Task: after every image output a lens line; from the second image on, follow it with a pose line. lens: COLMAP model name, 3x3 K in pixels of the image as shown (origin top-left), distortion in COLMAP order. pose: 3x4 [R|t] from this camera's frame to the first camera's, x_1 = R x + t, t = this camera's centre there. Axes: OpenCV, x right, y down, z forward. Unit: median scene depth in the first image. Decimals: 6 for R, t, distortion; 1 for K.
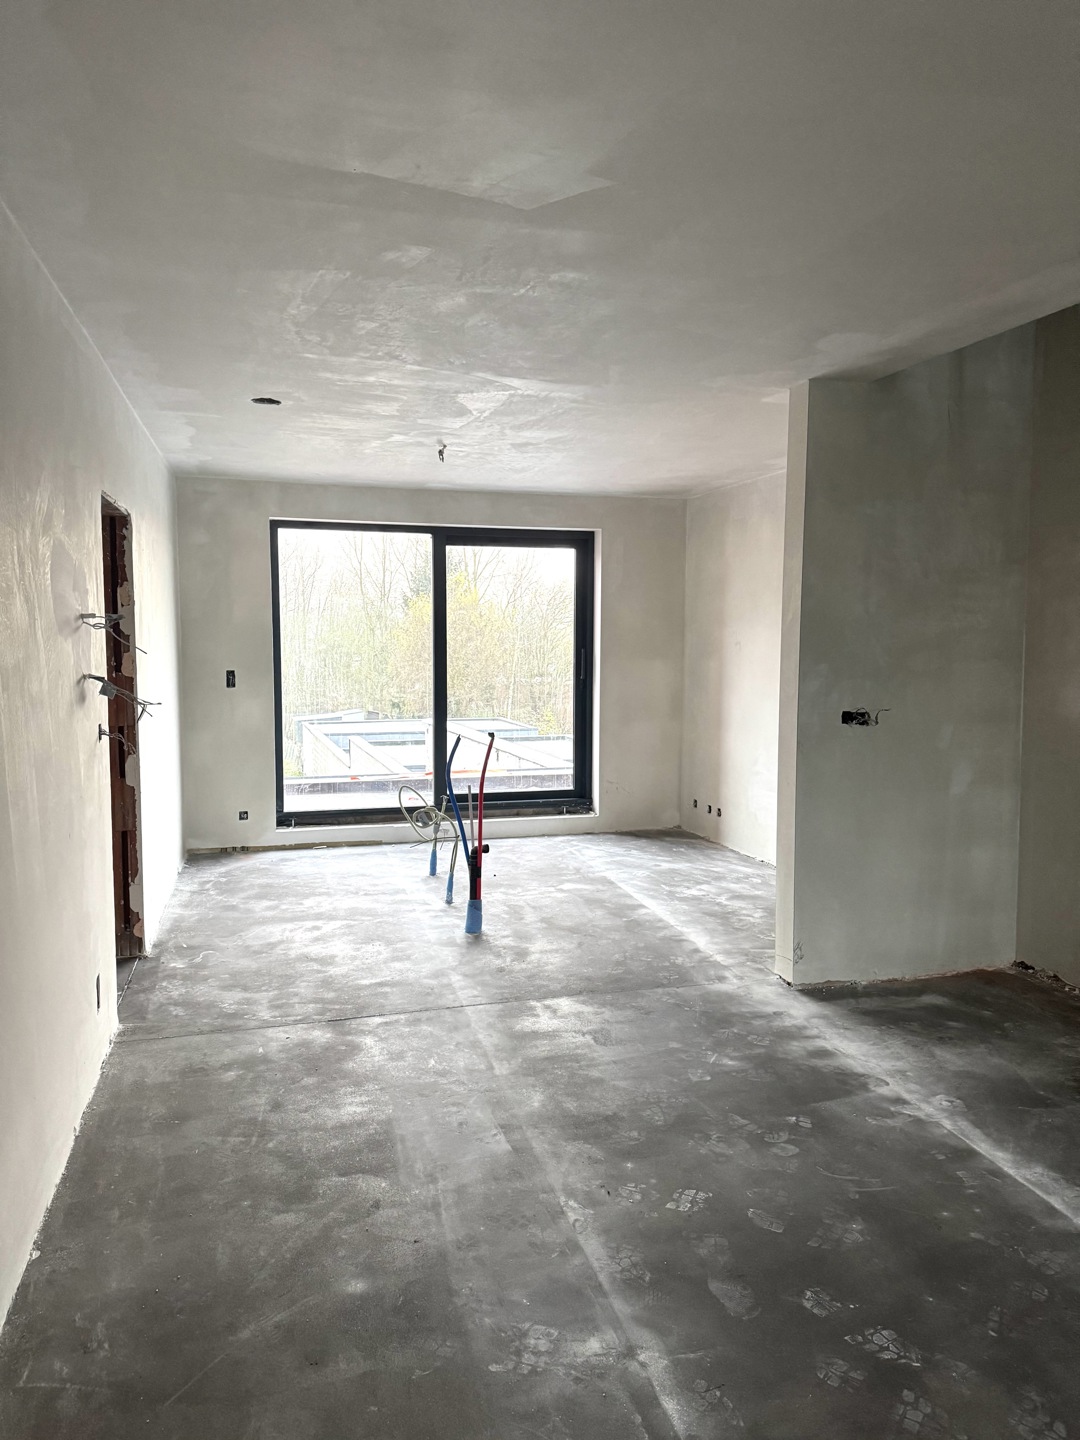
lens RADIAL K [[997.9, 0, 540.0], [0, 997.9, 720.0], [0, 0, 1]] dist [0.137068, -0.231819]
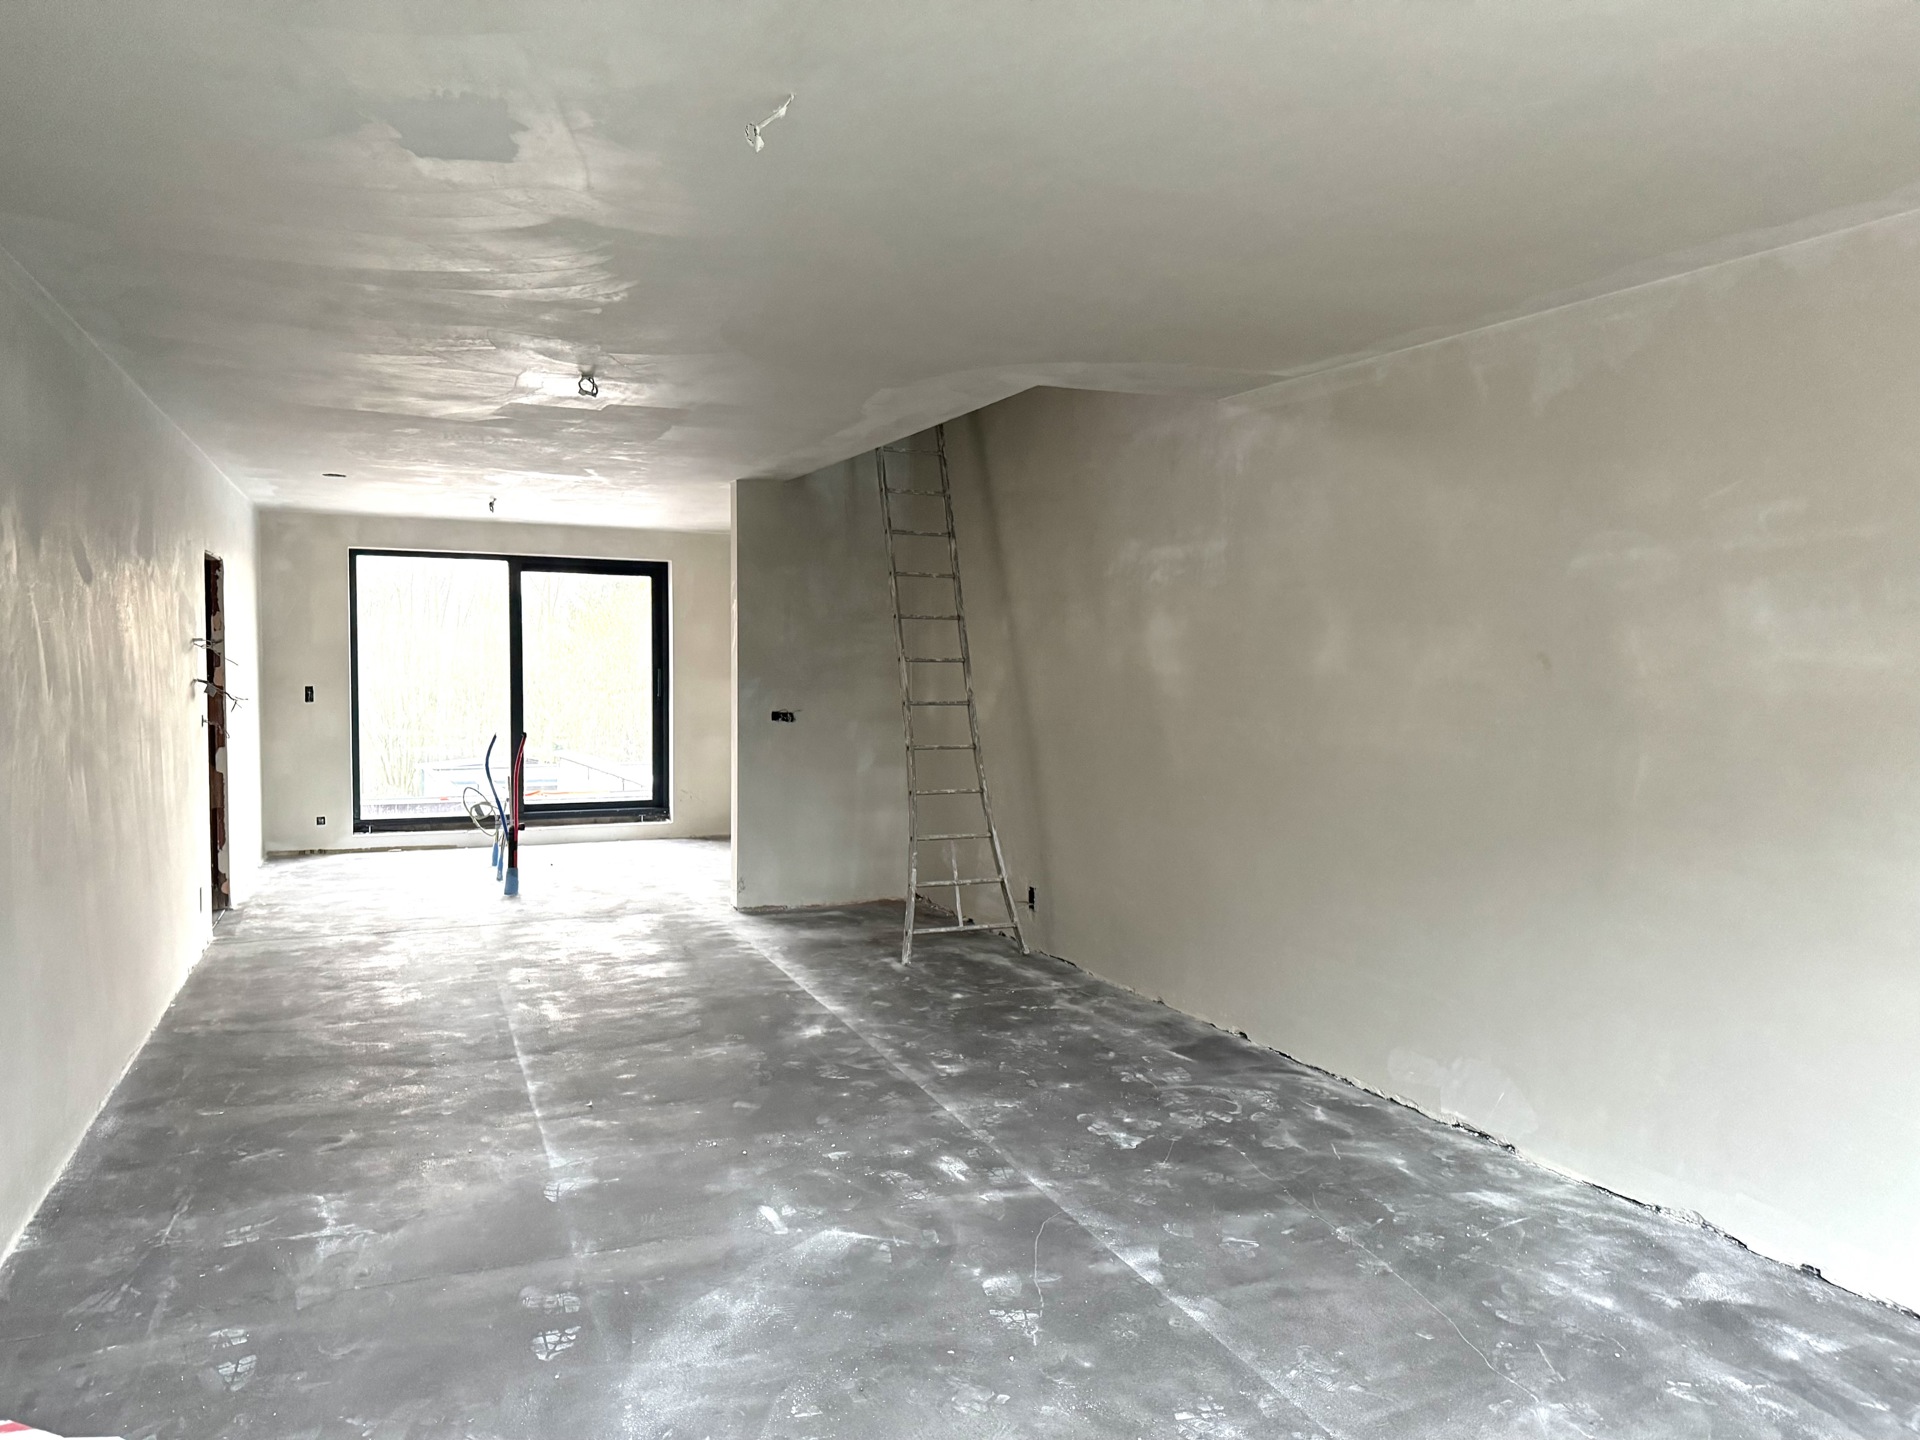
lens RADIAL K [[1330.5, 0, 958.5], [0, 1330.5, 738.6], [0, 0, 1]] dist [0.137068, -0.231819]
pose [[0.990782, -0.001681, 0.135457, 0.288977], [0.004936, 0.999707, -0.023699, 0.070459], [-0.135378, 0.024149, 0.990500, -0.827794]]
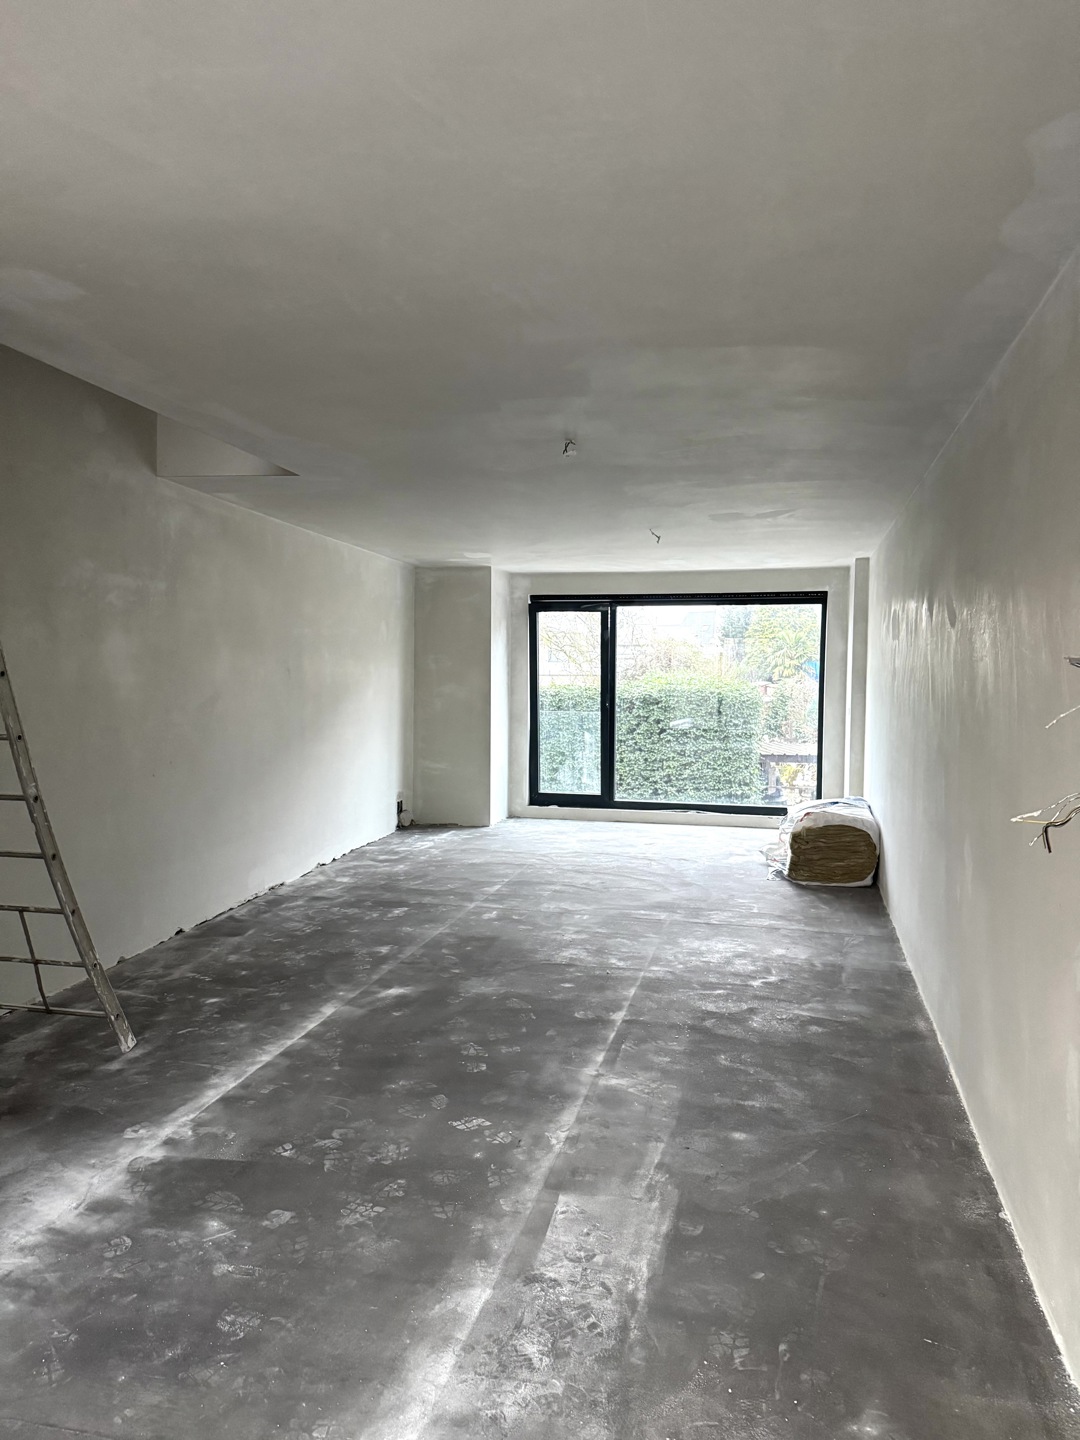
lens RADIAL K [[997.9, 0, 540.0], [0, 997.9, 720.0], [0, 0, 1]] dist [0.137068, -0.231819]
pose [[-0.878035, -0.032985, 0.477459, -0.309802], [0.029740, 0.991934, 0.123219, -0.106878], [-0.477672, 0.122390, -0.869971, 1.195851]]
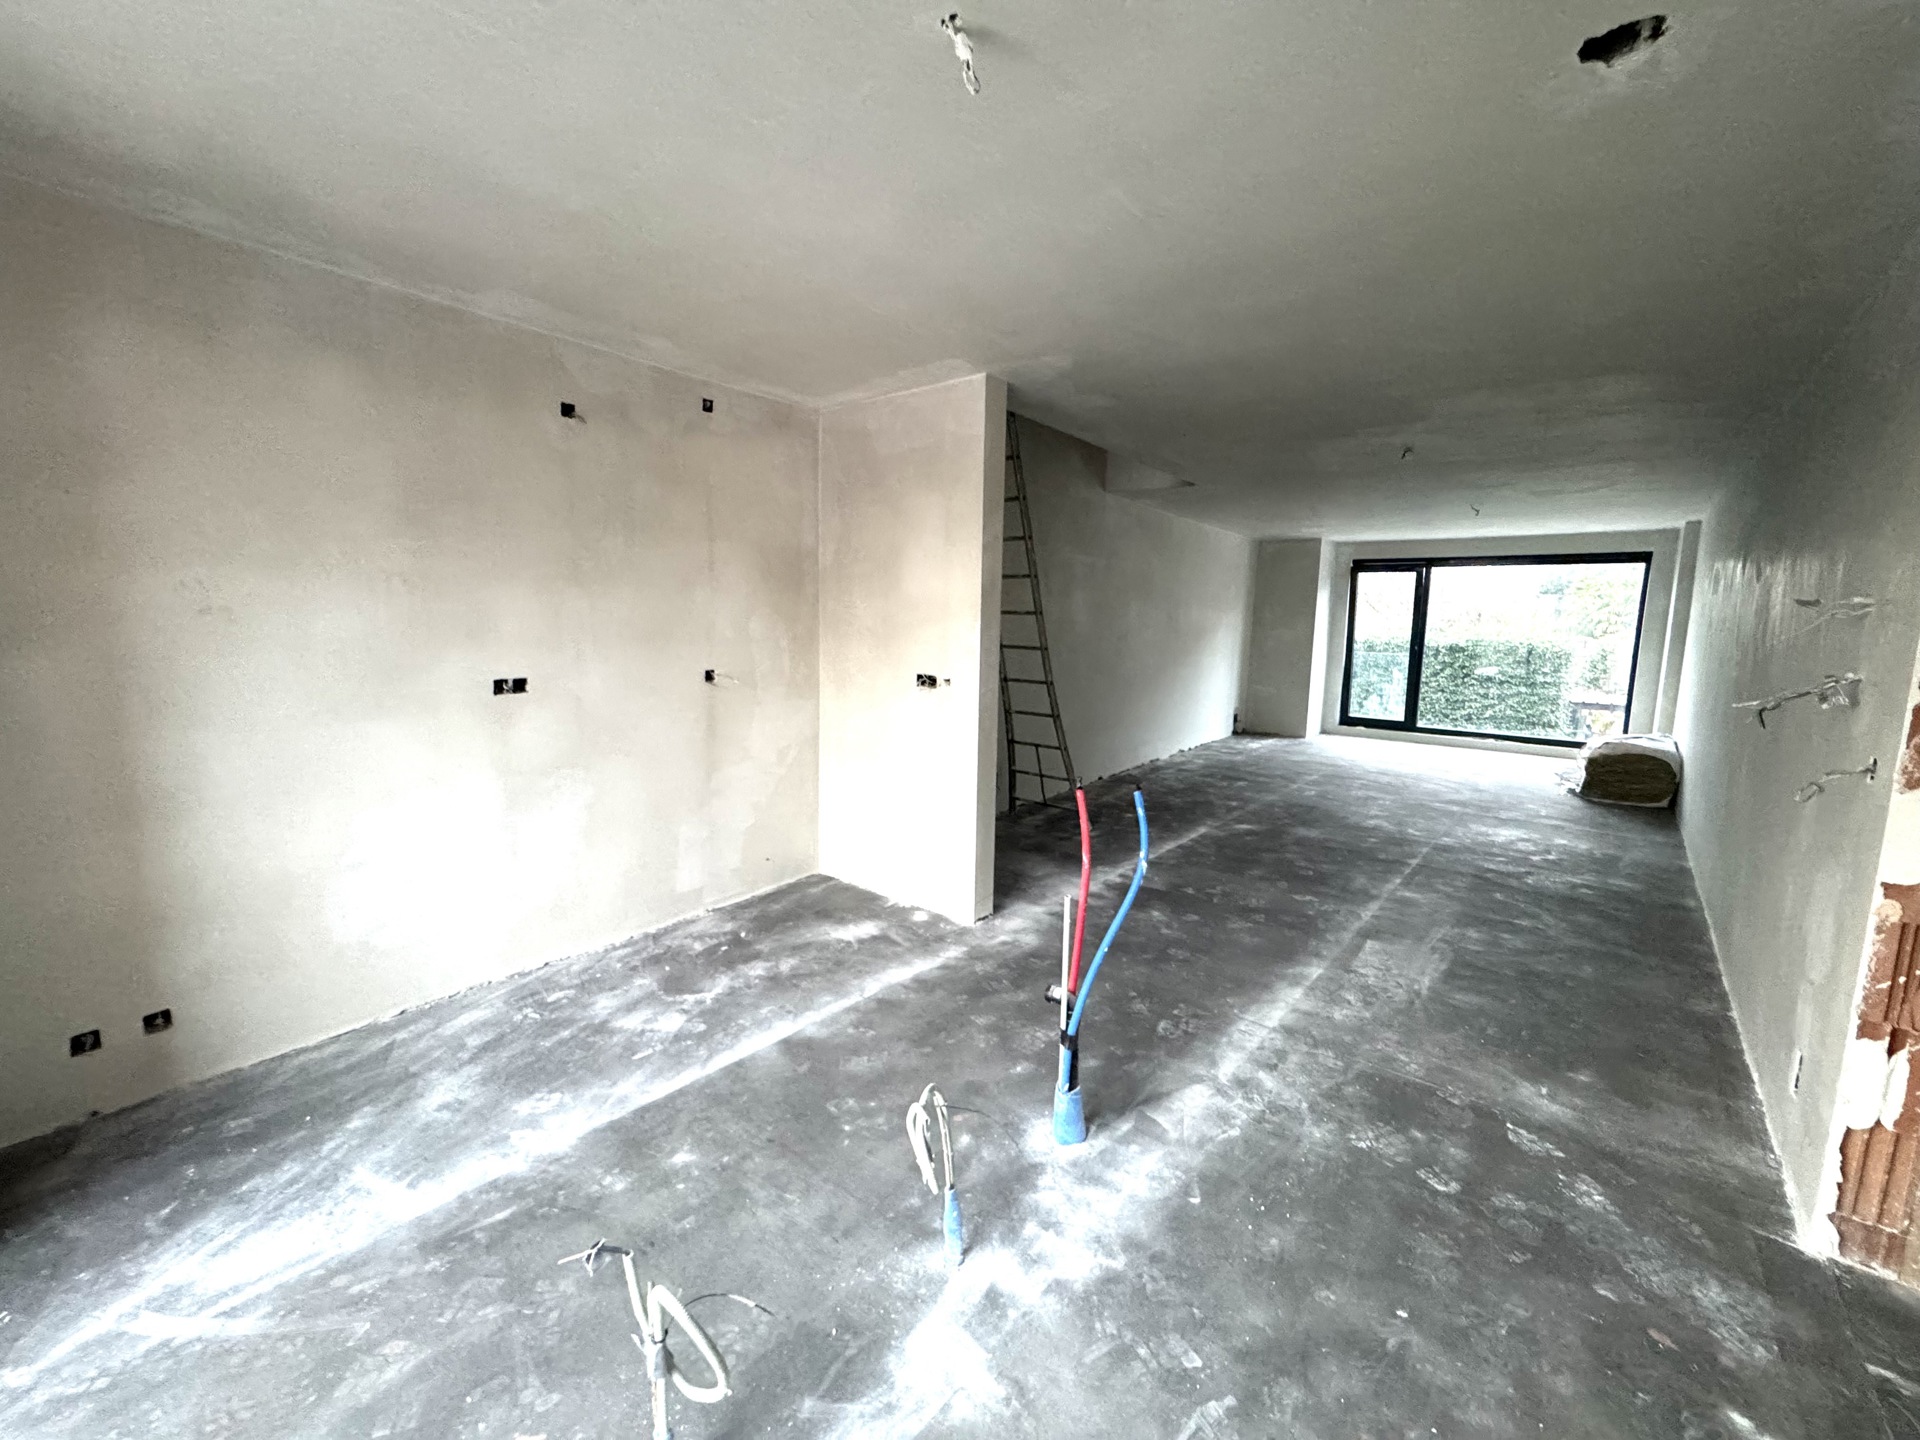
lens RADIAL K [[761.5, 0, 960.0], [0, 761.5, 720.0], [0, 0, 1]] dist [-0.000828, -0.000089]
pose [[-0.569437, -0.124963, 0.812482, -0.391950], [0.047023, 0.981808, 0.183962, -0.112711], [-0.820689, 0.142960, -0.553201, 1.411217]]
